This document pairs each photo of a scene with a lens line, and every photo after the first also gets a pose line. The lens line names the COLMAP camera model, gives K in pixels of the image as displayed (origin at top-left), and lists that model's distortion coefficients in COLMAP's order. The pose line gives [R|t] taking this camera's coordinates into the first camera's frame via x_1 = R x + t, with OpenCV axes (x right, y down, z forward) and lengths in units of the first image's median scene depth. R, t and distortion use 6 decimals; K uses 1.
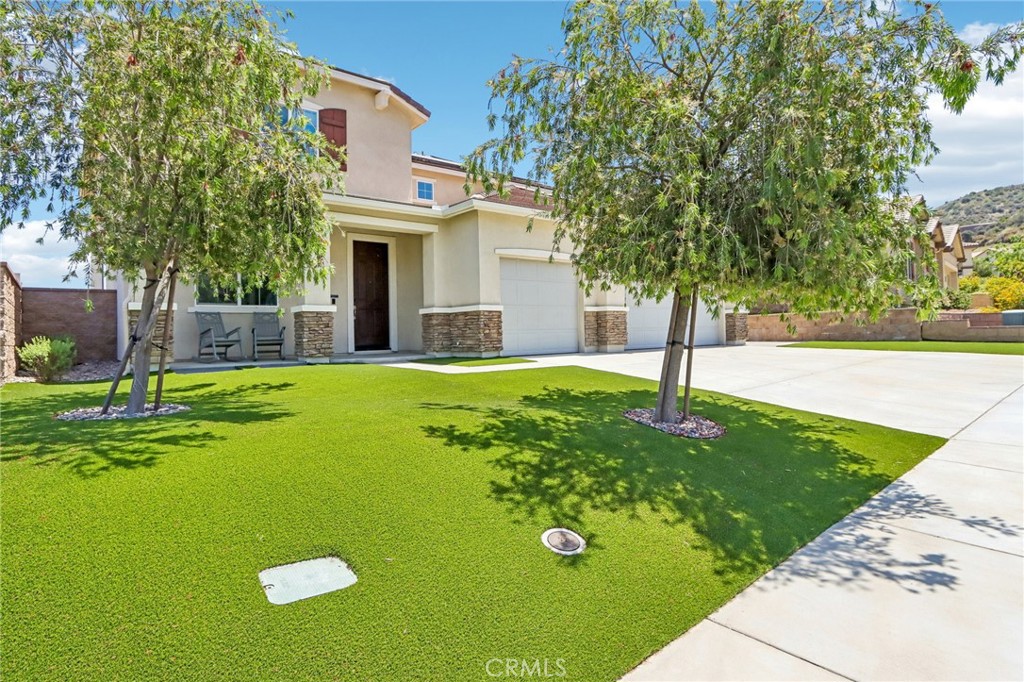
lens RADIAL K [[569.9, 0, 538.7], [0, 569.9, 336.7], [0, 0, 1]] dist [-0.028410, 0.000981]
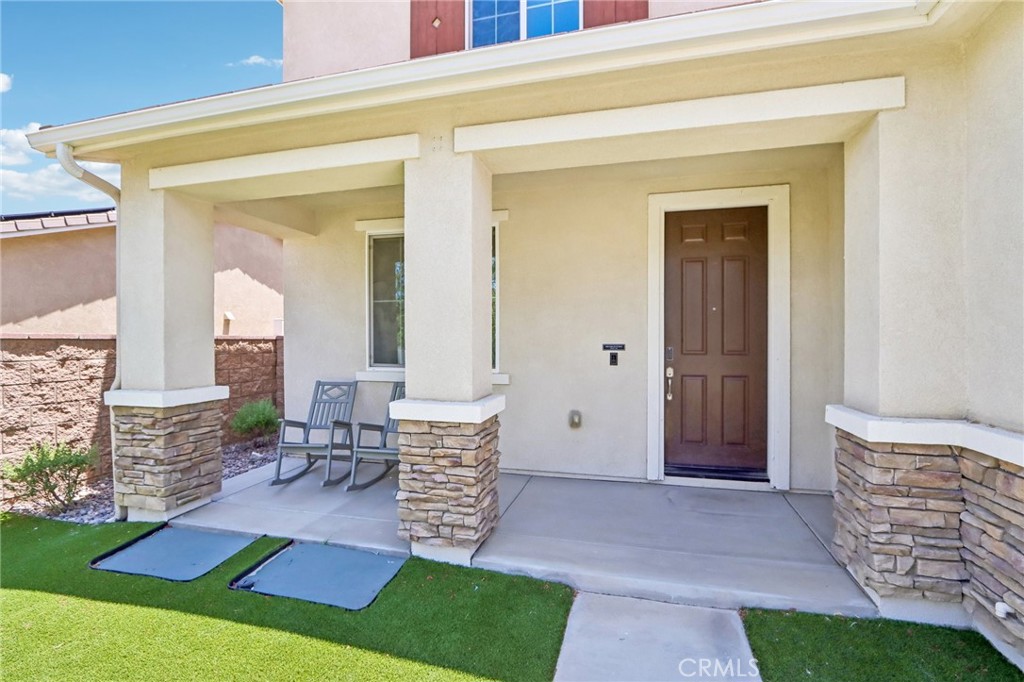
lens RADIAL K [[482.5, 0, 512.0], [0, 482.5, 341.0], [0, 0, 1]] dist [-0.000545, 0.000021]
pose [[0.554457, 0.026058, -0.831804, -0.094524], [-0.011286, 0.999653, 0.023793, -0.084277], [0.832136, -0.003805, 0.554559, 0.727860]]
